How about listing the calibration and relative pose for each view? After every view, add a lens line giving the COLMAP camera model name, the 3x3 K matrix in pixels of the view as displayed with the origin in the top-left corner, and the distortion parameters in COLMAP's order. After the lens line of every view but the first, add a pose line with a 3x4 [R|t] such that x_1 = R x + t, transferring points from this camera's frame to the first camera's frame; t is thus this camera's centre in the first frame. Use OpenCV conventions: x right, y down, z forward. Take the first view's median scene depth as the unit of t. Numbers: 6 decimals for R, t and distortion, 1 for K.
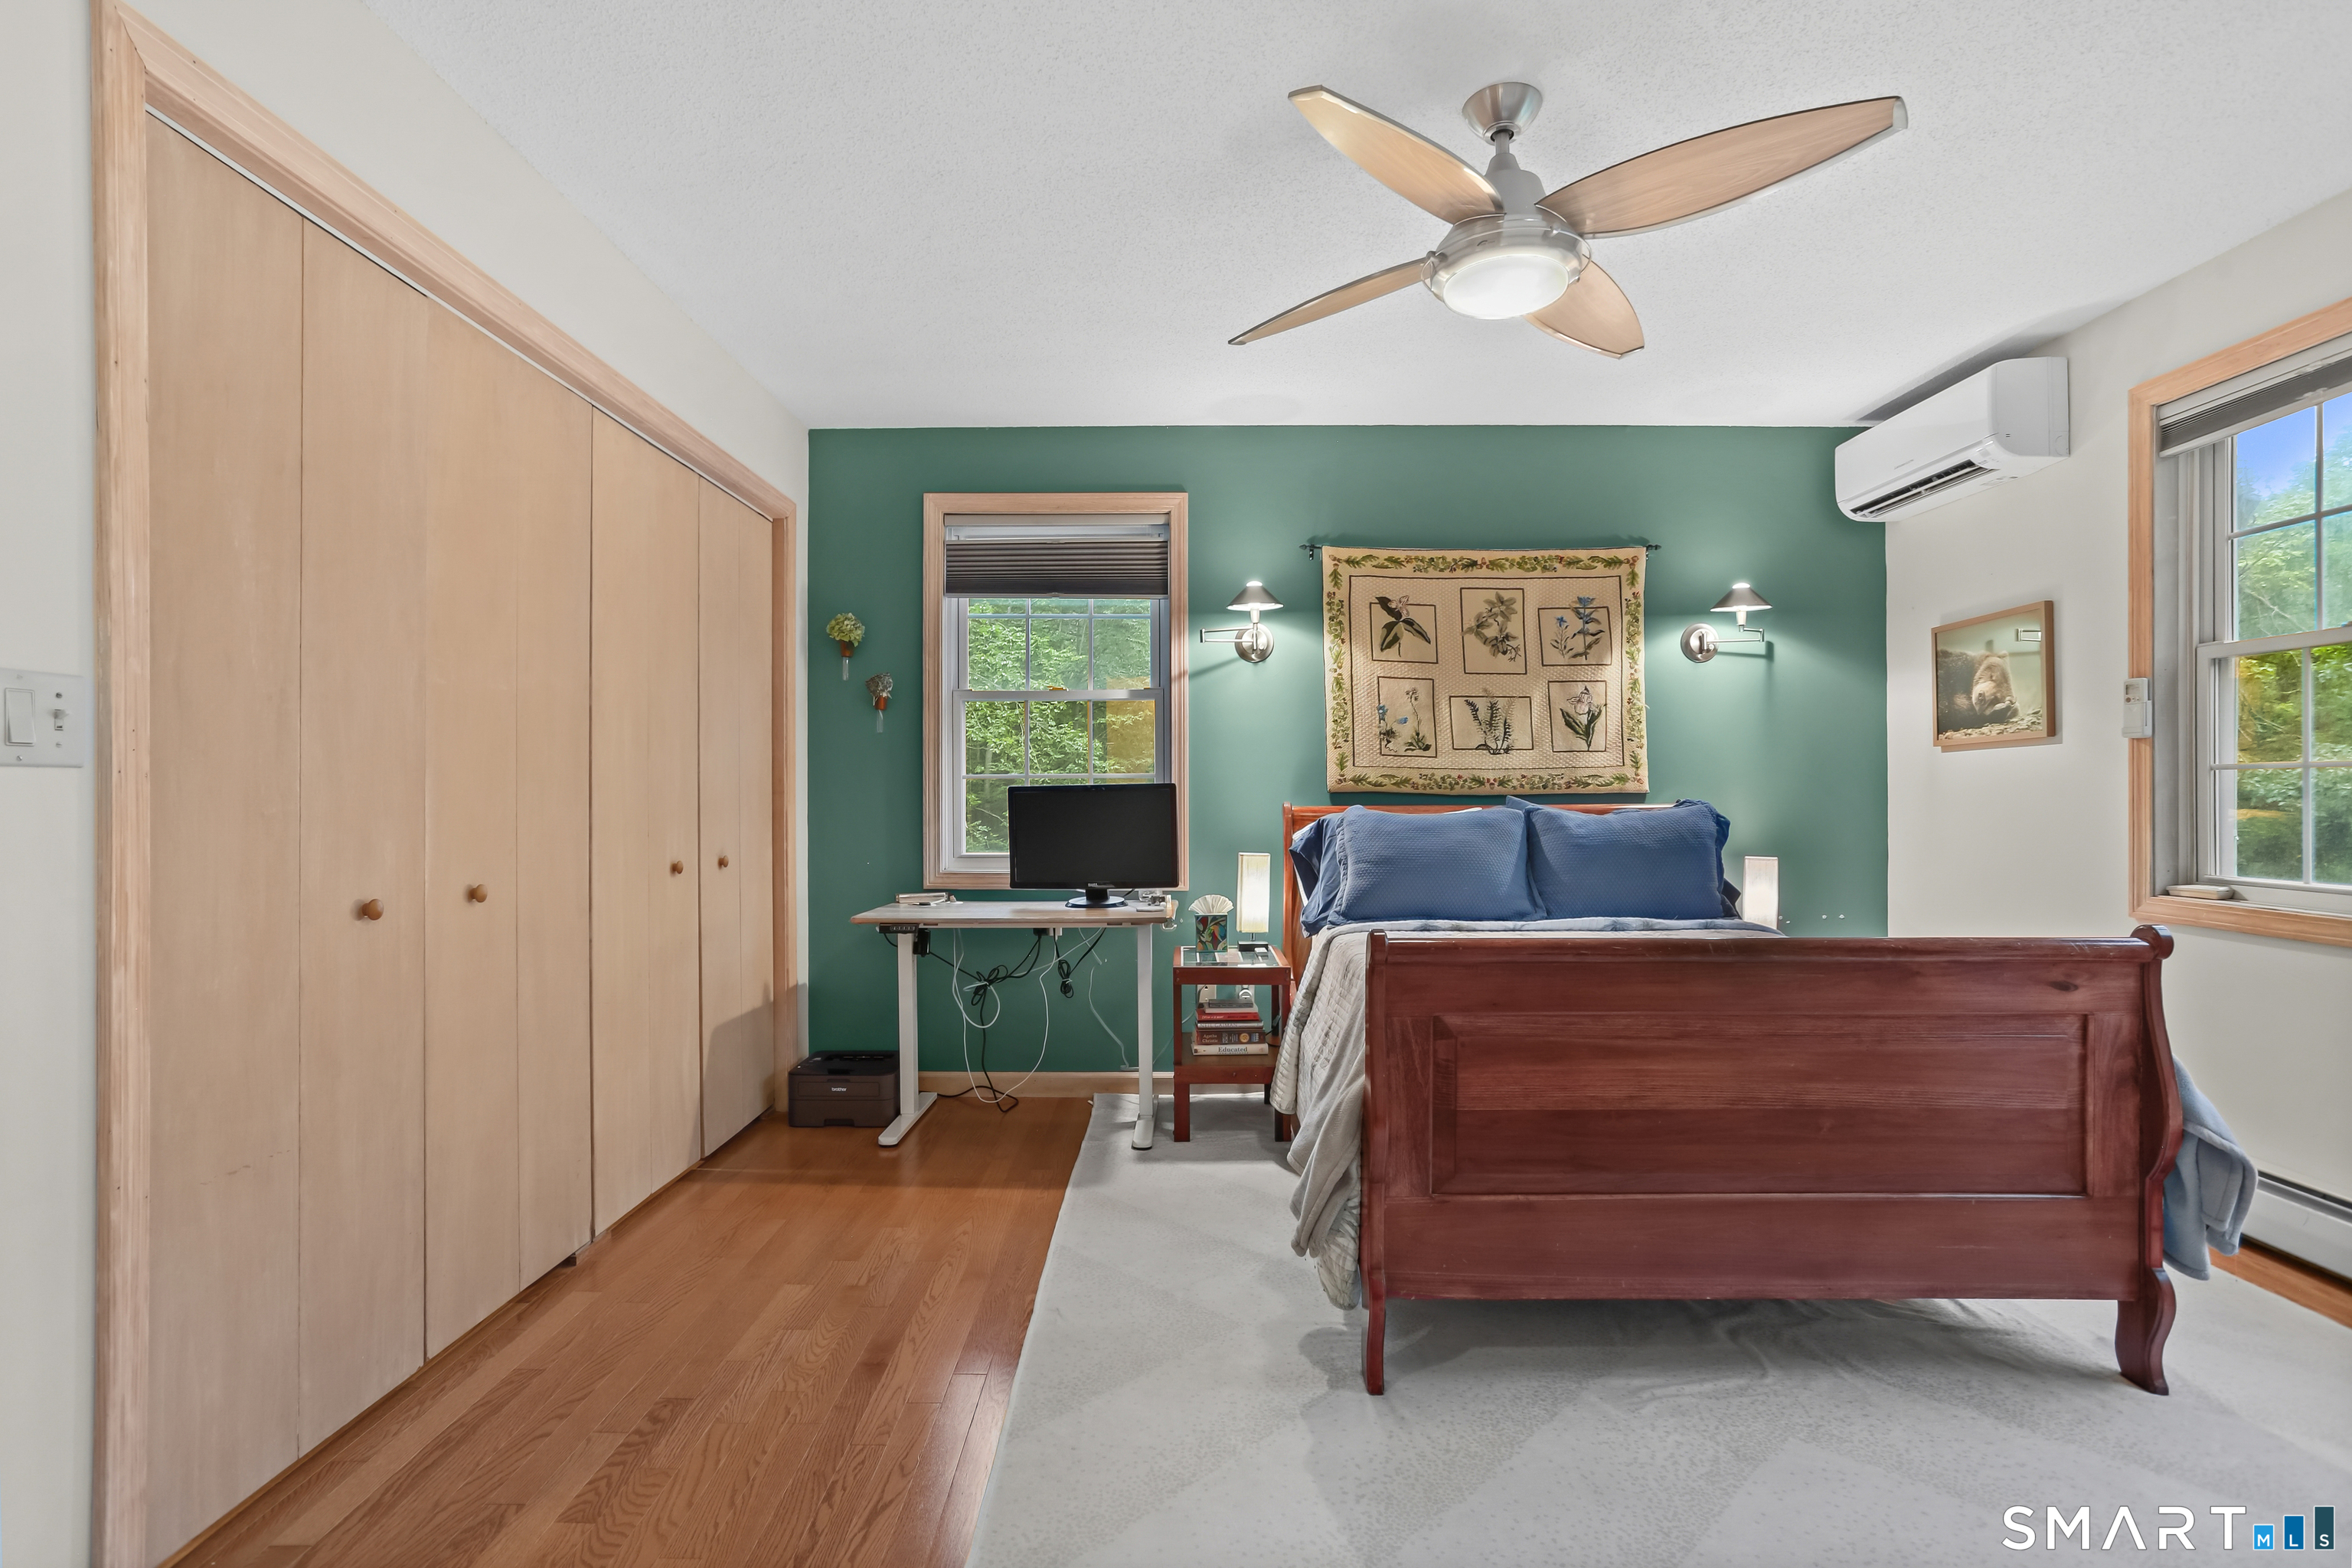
lens RADIAL K [[1112.7, 0, 1177.1], [0, 1112.7, 795.1], [0, 0, 1]] dist [-0.028554, 0.013420]
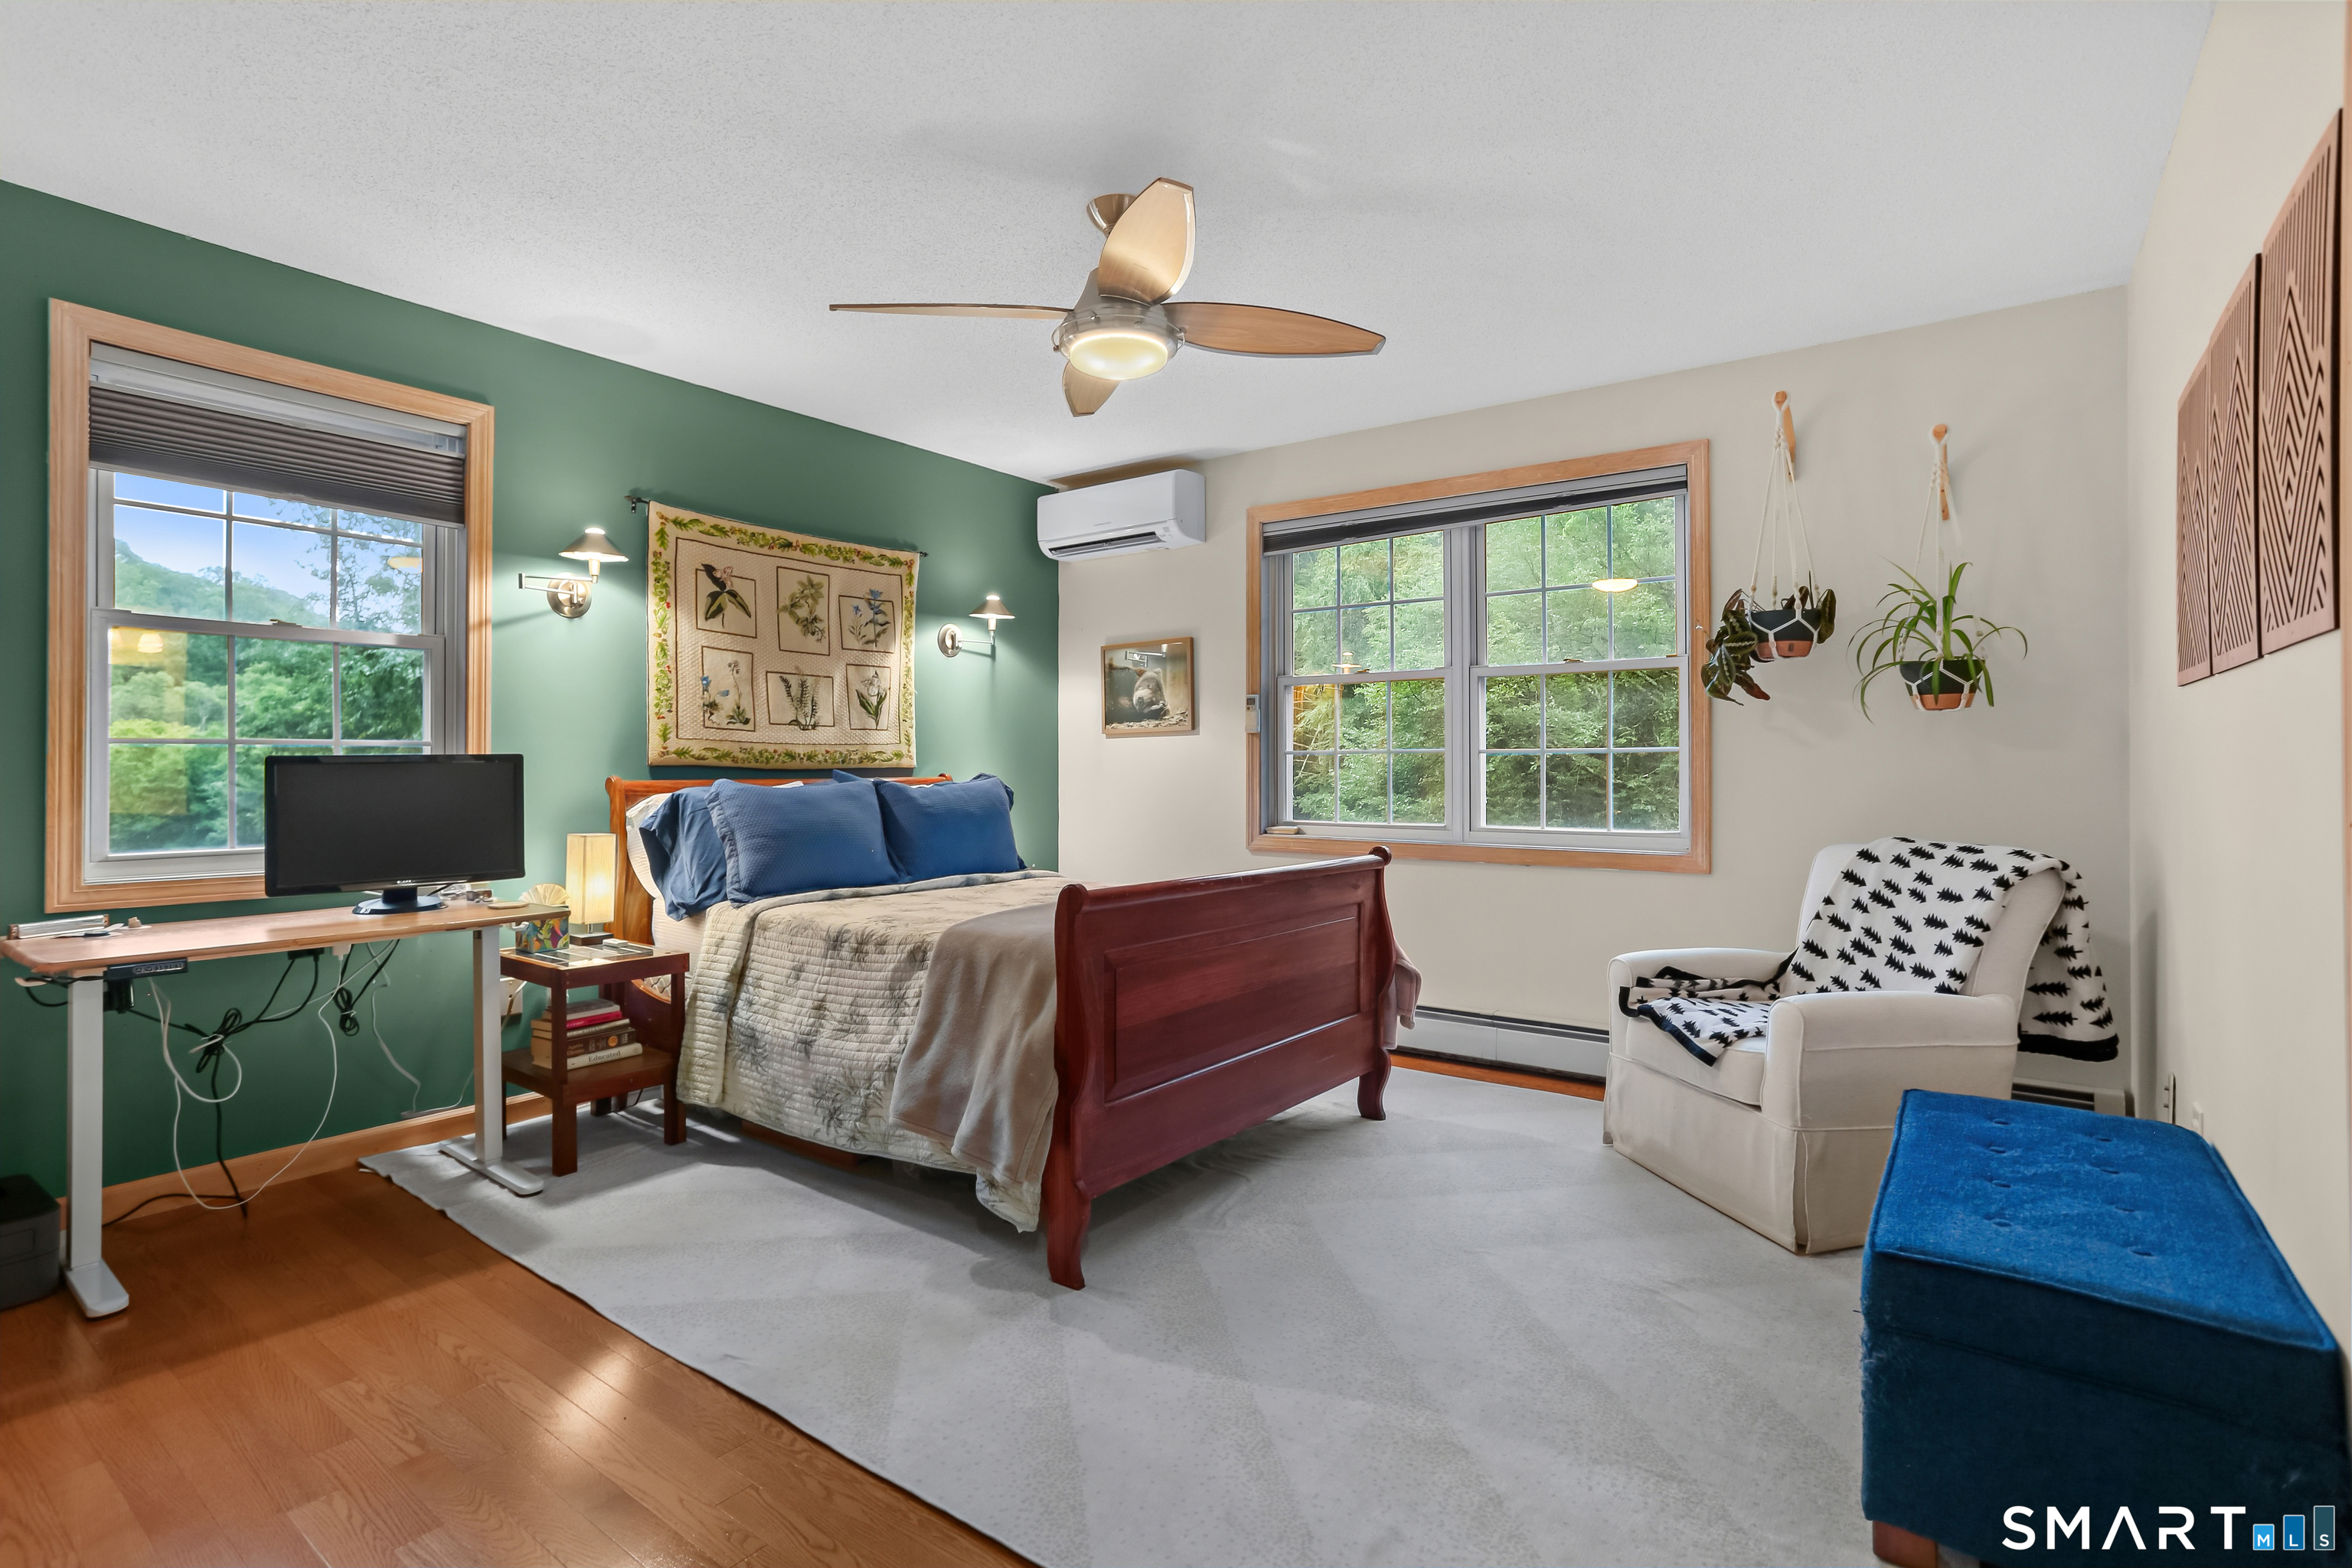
lens RADIAL K [[1112.7, 0, 1114.7], [0, 1112.7, 751.9], [0, 0, 1]] dist [-0.028554, 0.013420]
pose [[0.622092, 0.013472, 0.782828, -0.365617], [-0.001084, 0.999866, -0.016346, 0.000756], [-0.782943, 0.009320, 0.622023, 0.128406]]
